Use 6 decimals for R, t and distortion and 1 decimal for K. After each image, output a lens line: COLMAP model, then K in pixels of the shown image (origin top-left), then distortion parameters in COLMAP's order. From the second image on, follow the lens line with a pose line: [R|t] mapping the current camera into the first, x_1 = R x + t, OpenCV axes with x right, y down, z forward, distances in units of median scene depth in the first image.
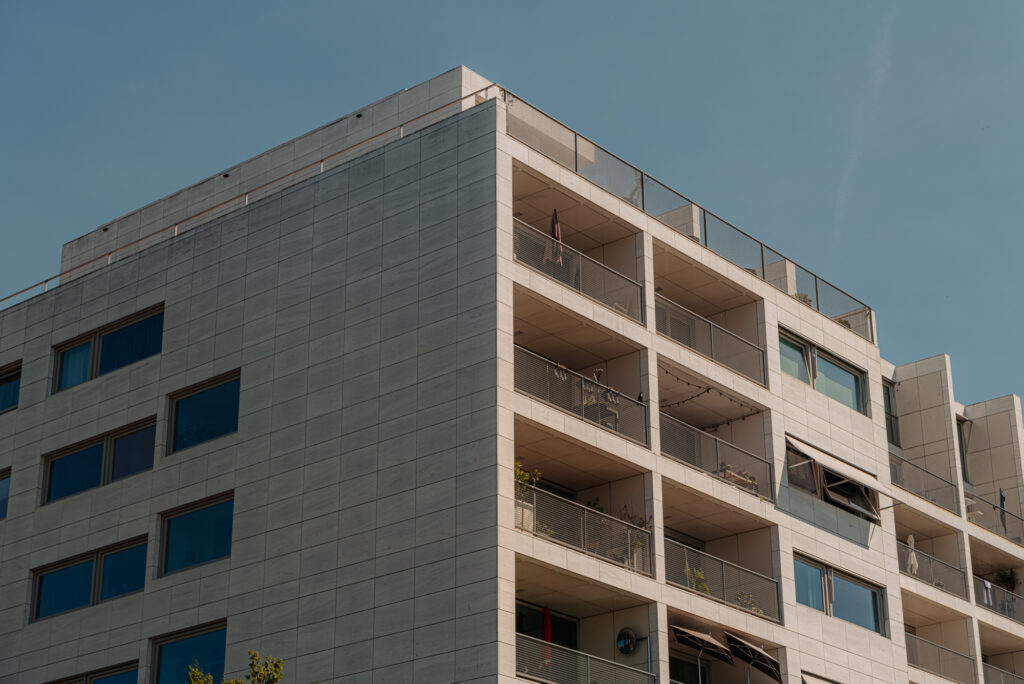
lens RADIAL K [[1979.0, 0, 512.0], [0, 1979.0, 342.0], [0, 0, 1]] dist [0.047488, 0.081466]
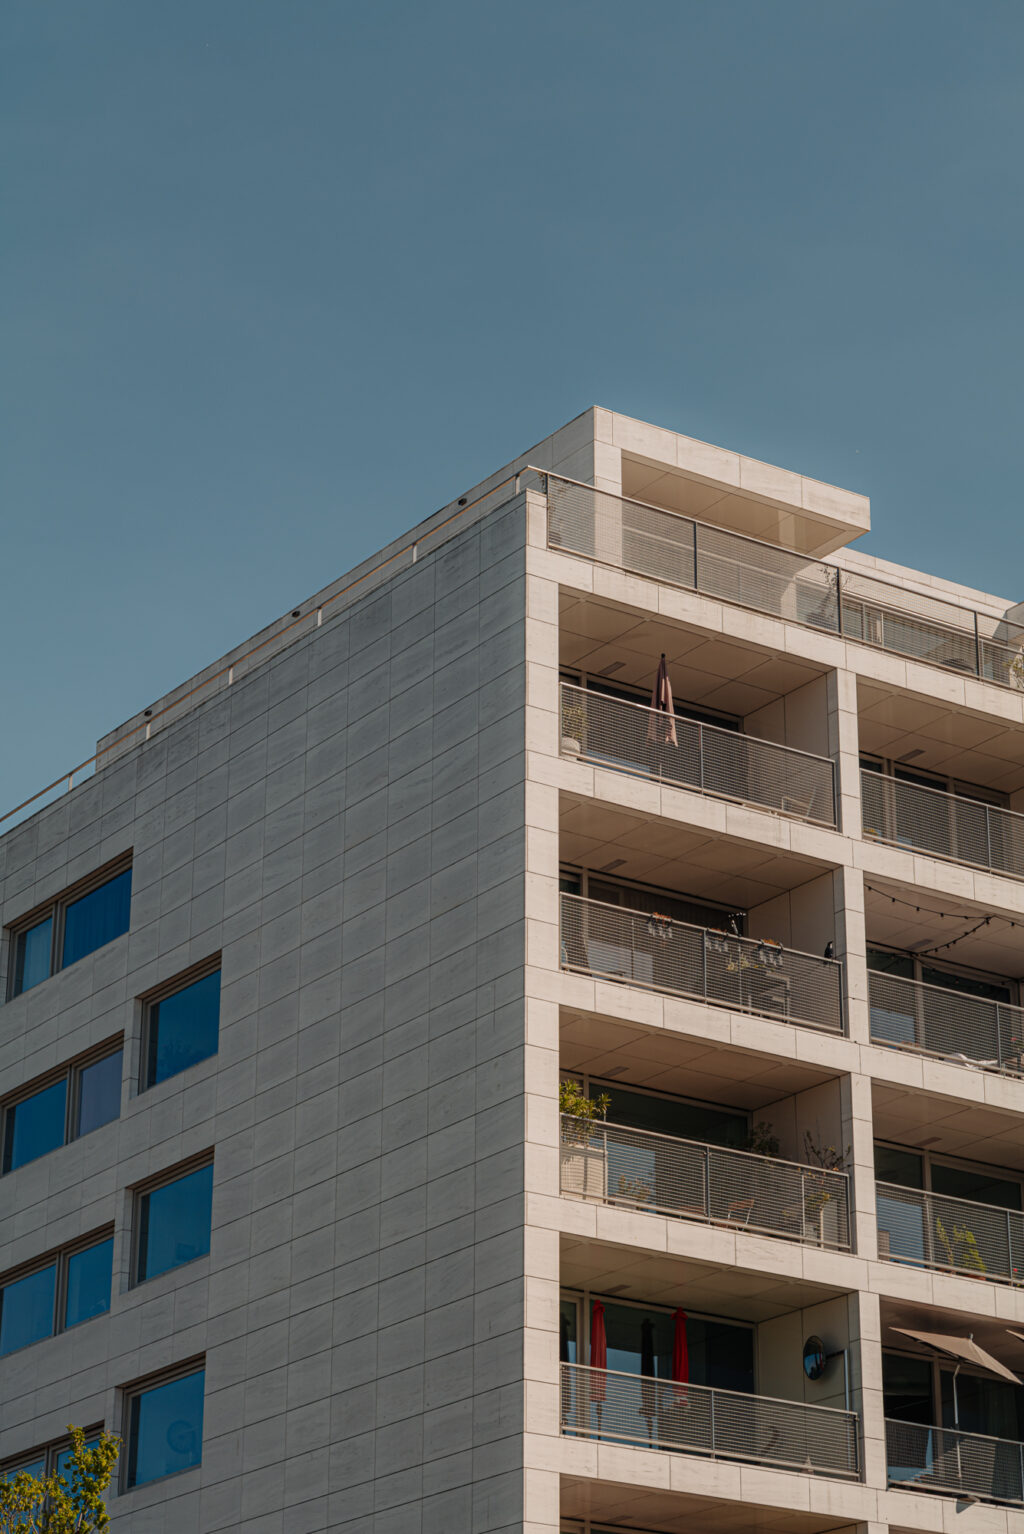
lens RADIAL K [[3624.5, 0, 512.0], [0, 3624.5, 767.0], [0, 0, 1]] dist [0.045044, 0.403504]
pose [[0.961224, -0.092904, -0.259650, 0.266372], [0.094918, 0.995474, -0.004800, -0.031816], [0.258921, -0.020032, 0.965691, -0.091394]]
